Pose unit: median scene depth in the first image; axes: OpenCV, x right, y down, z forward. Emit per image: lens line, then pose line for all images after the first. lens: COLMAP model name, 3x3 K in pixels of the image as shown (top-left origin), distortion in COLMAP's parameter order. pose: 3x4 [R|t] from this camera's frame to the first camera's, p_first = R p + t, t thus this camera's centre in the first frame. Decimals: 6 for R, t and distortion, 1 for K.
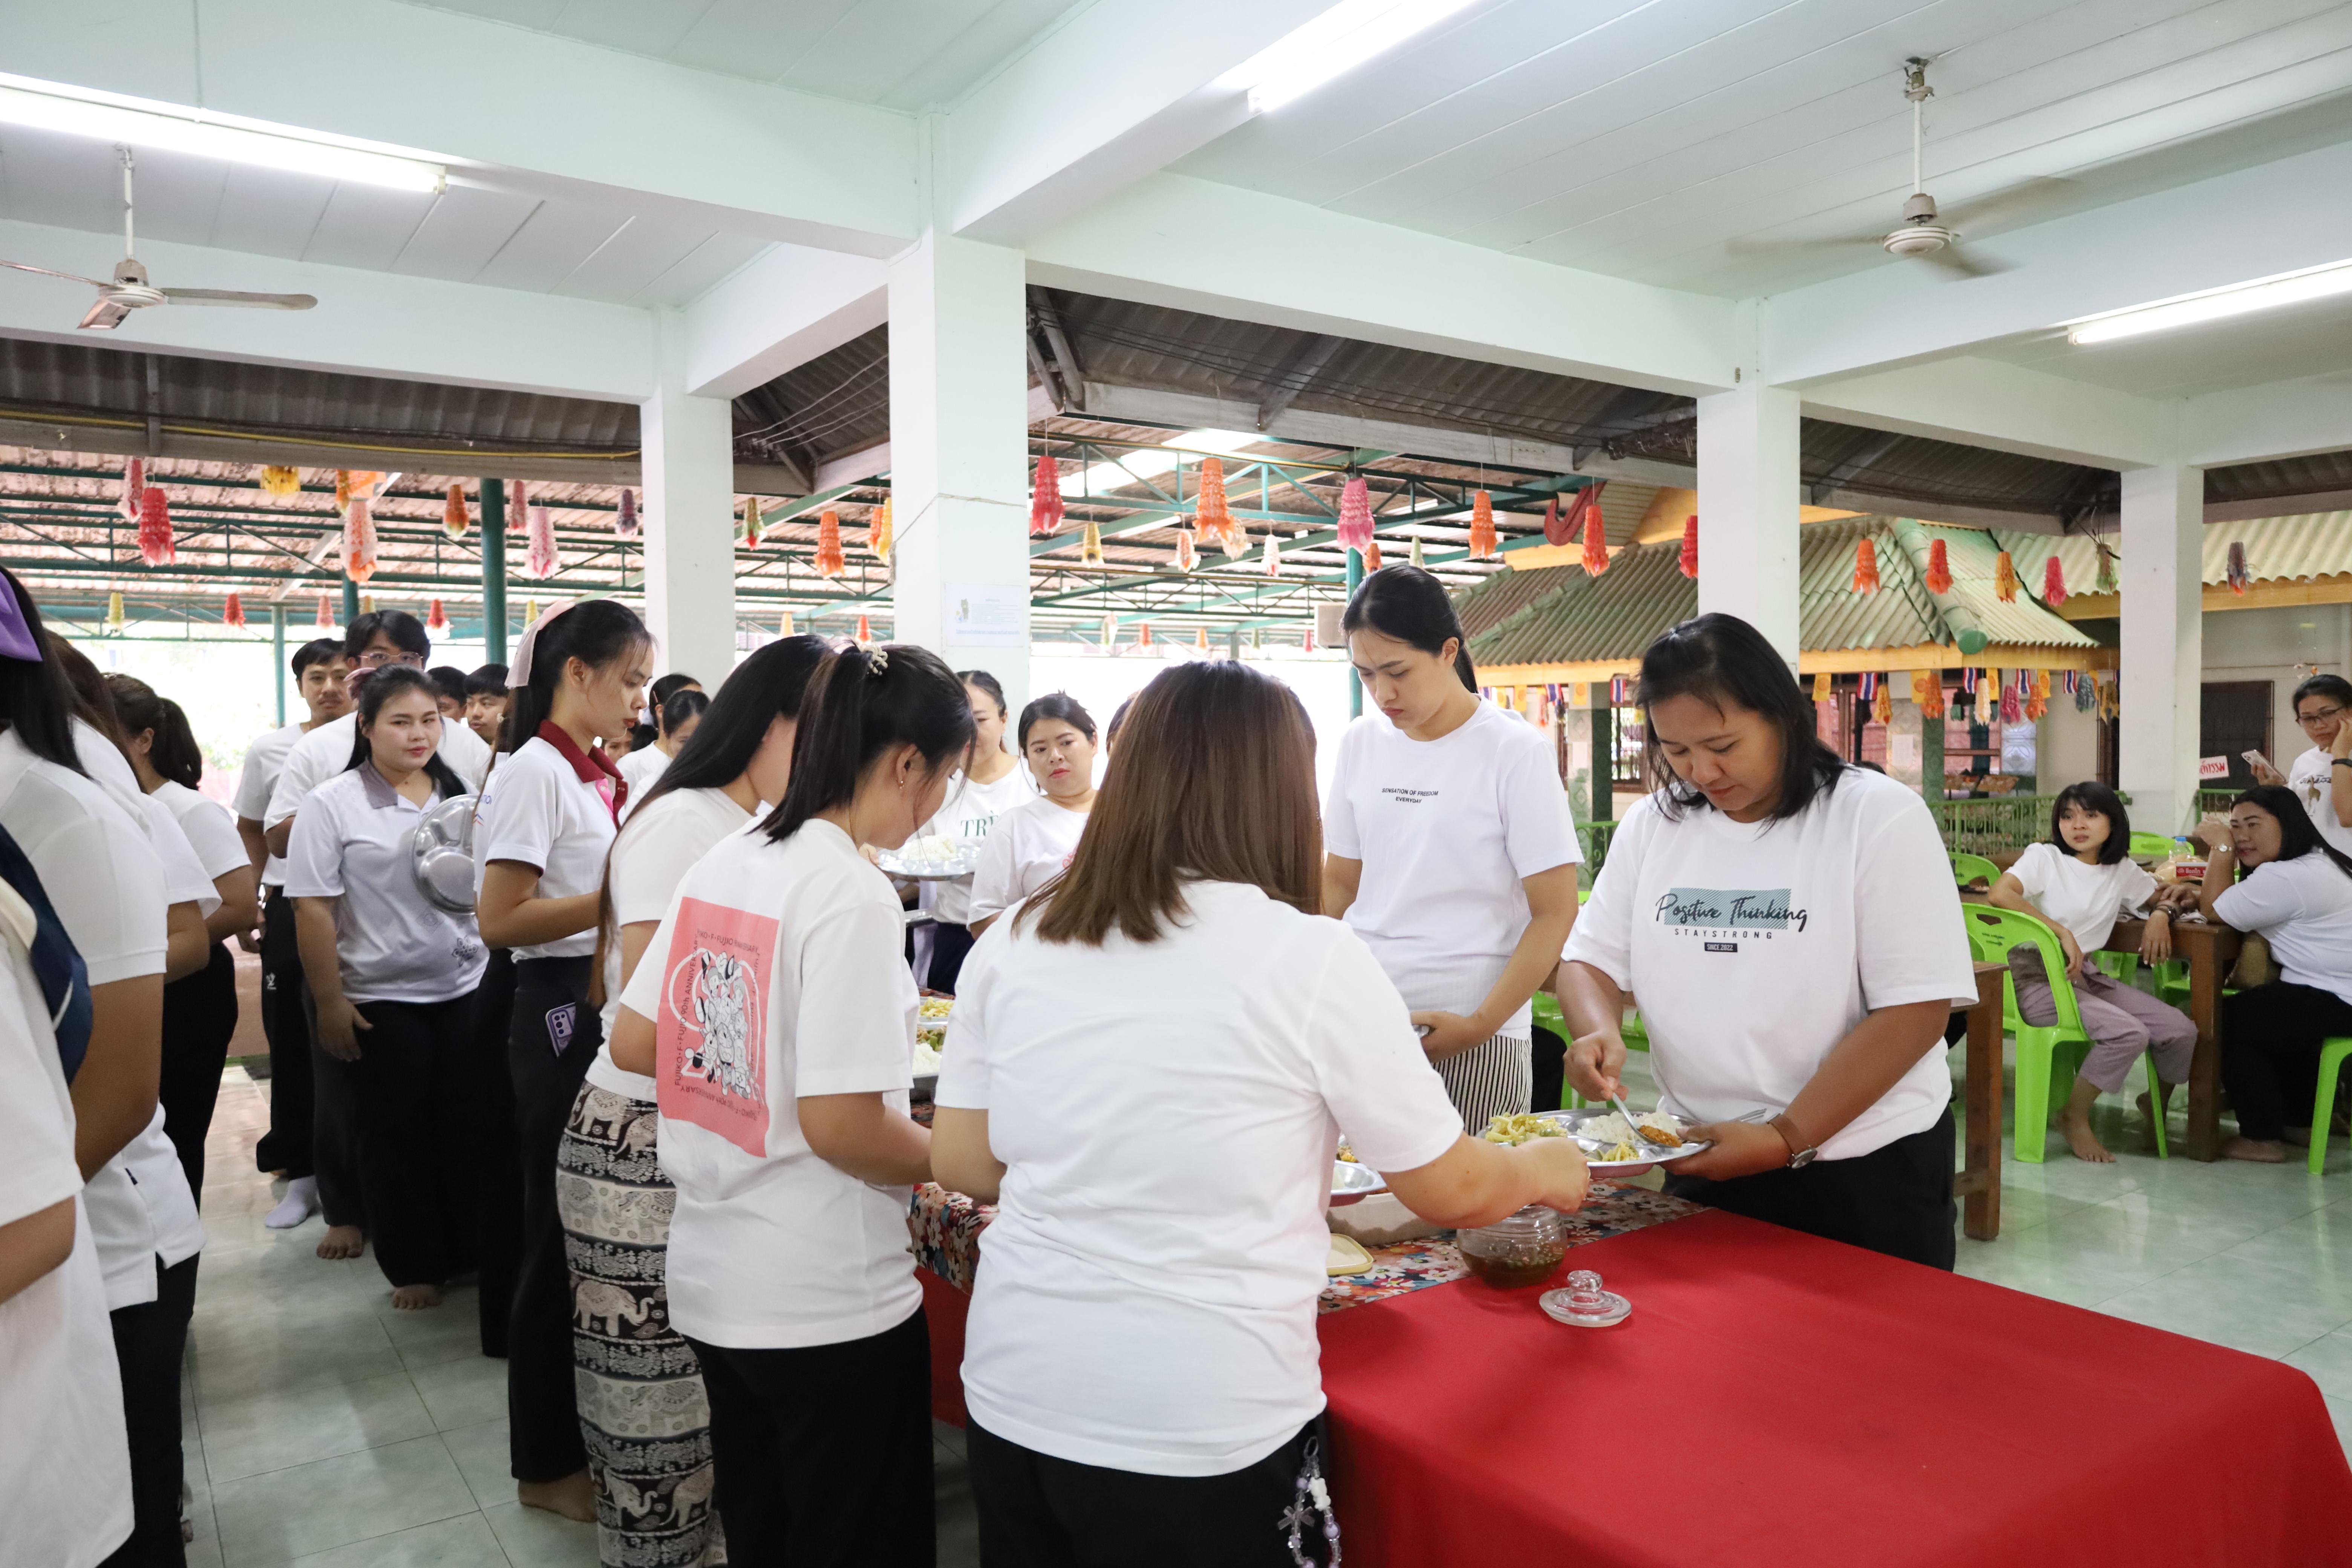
lens RADIAL K [[1619.7, 0, 1152.4], [0, 1619.7, 787.0], [0, 0, 1]] dist [0.020456, -0.001407]
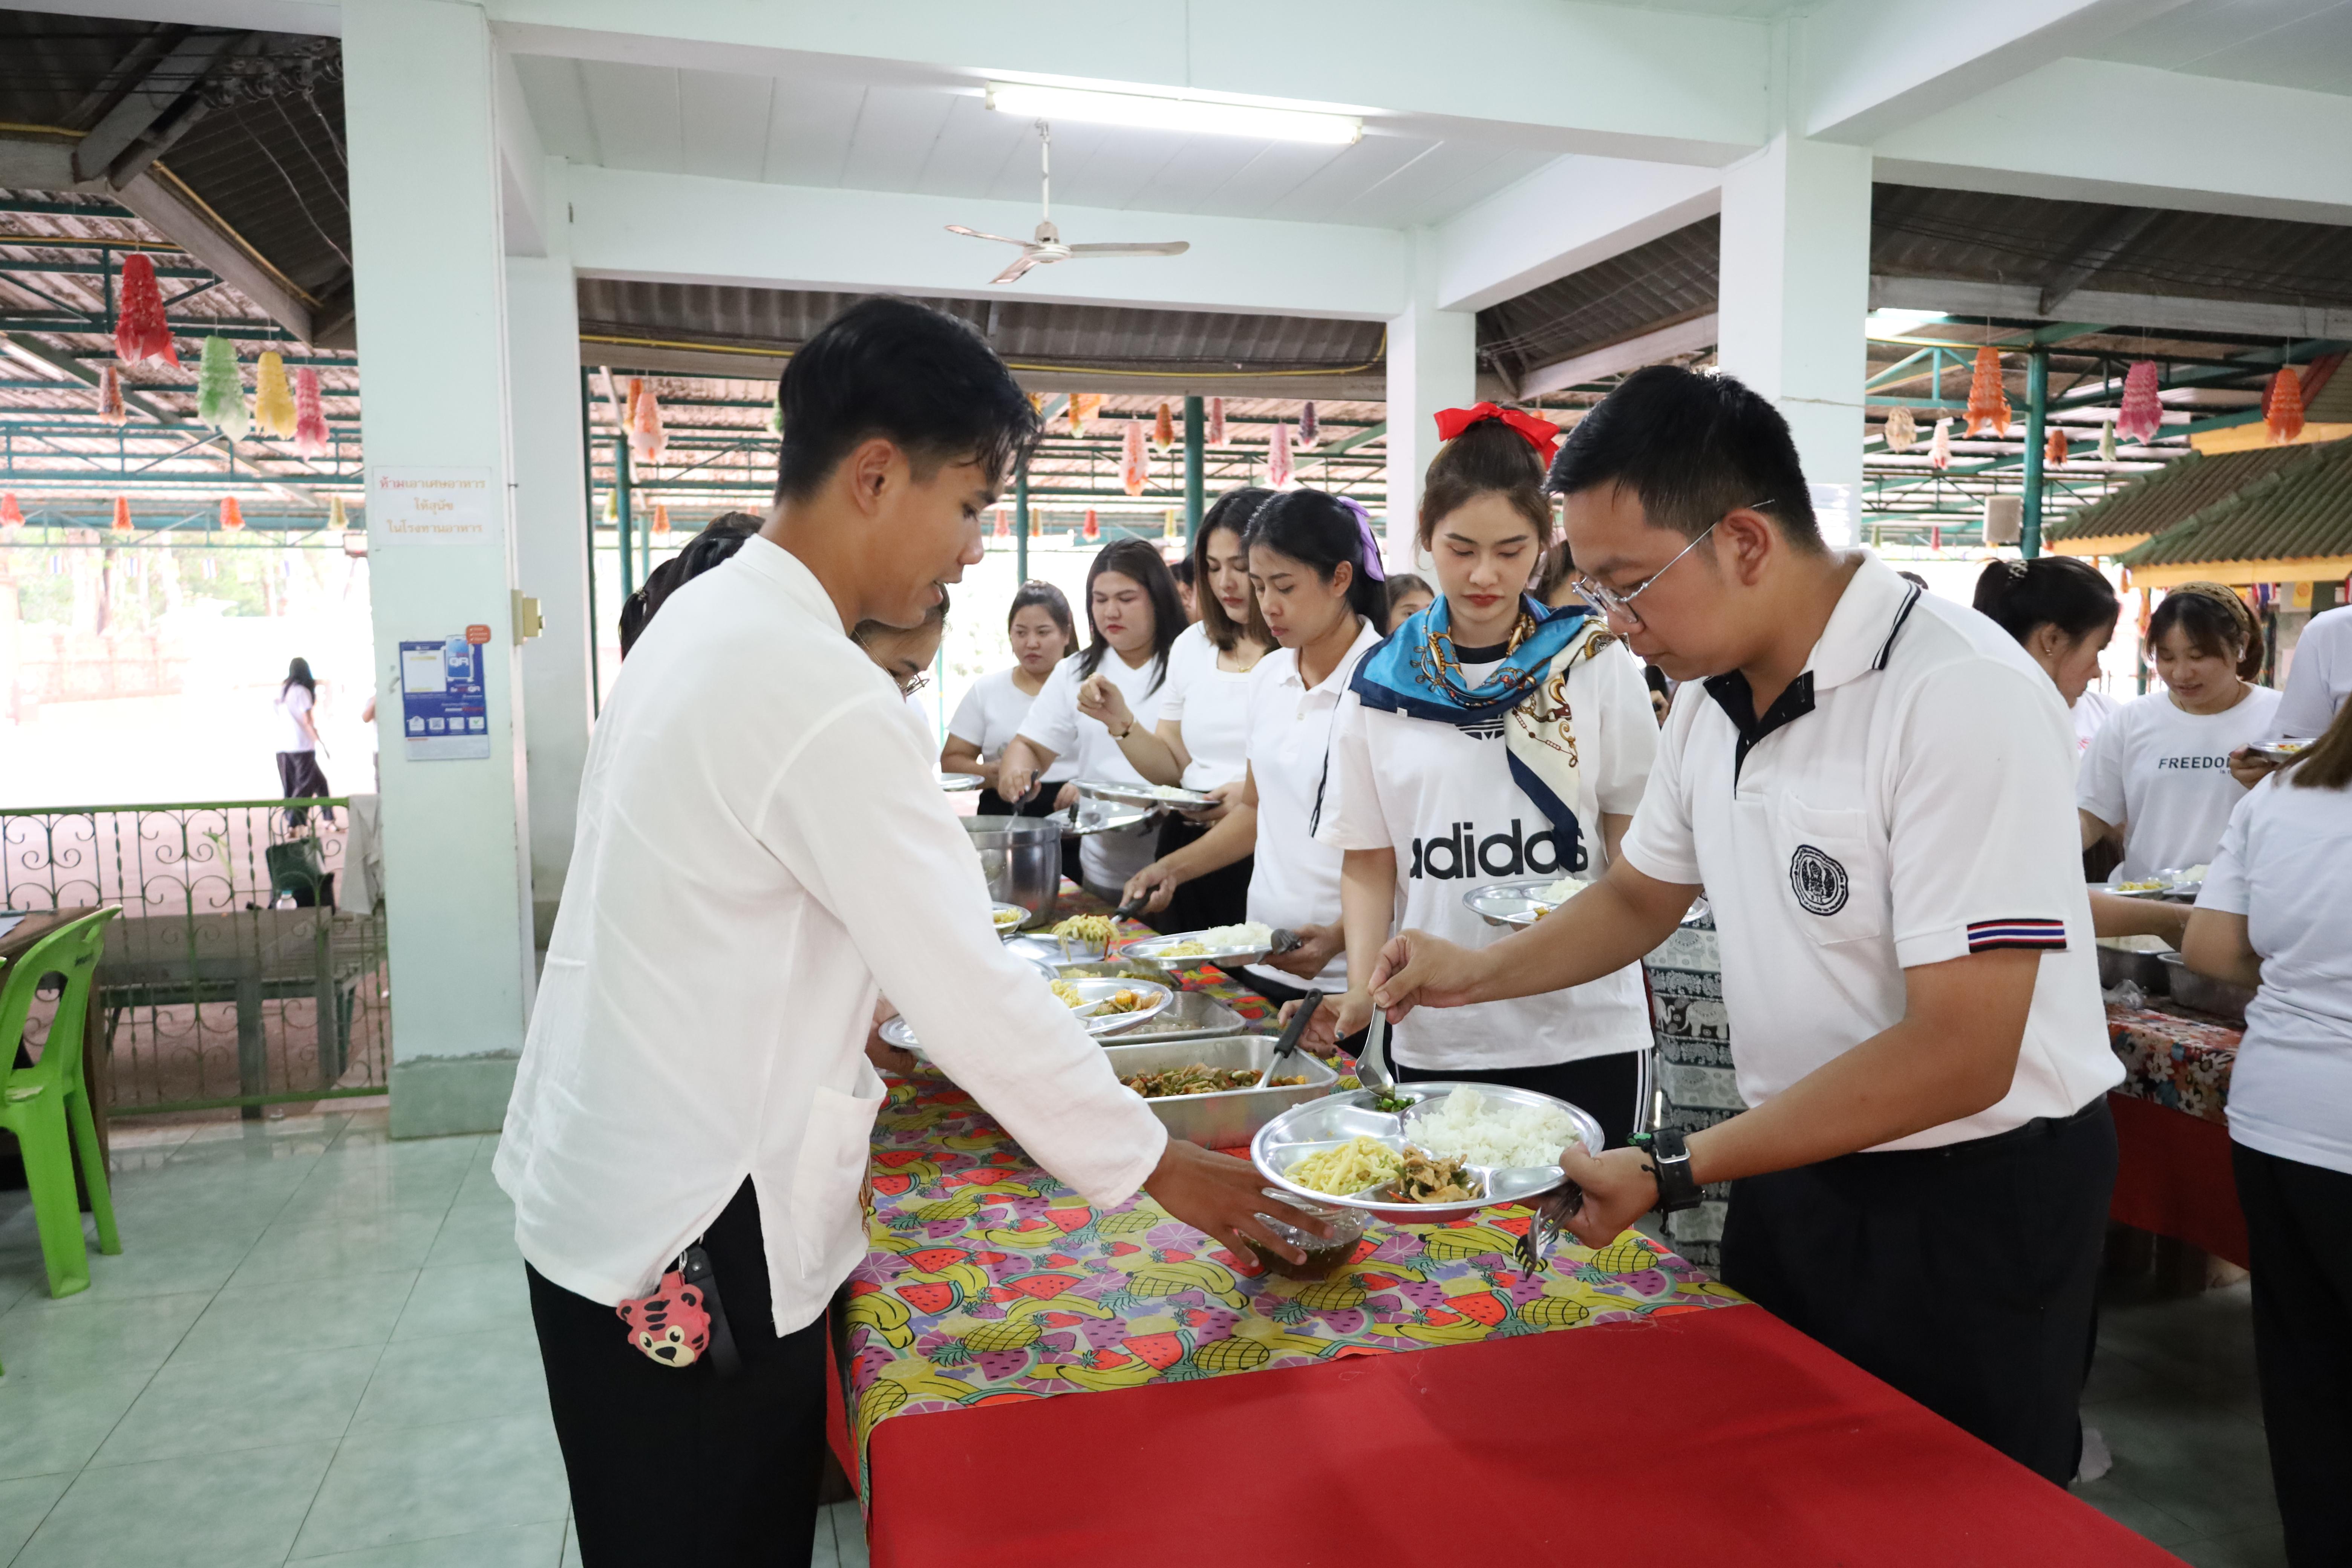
lens RADIAL K [[1619.7, 0, 1221.4], [0, 1619.7, 815.3], [0, 0, 1]] dist [0.020456, -0.001407]
pose [[0.958382, 0.036852, -0.283100, -0.088630], [-0.015280, 0.996834, 0.078032, 0.003523], [0.285079, -0.070459, 0.955911, -0.054272]]
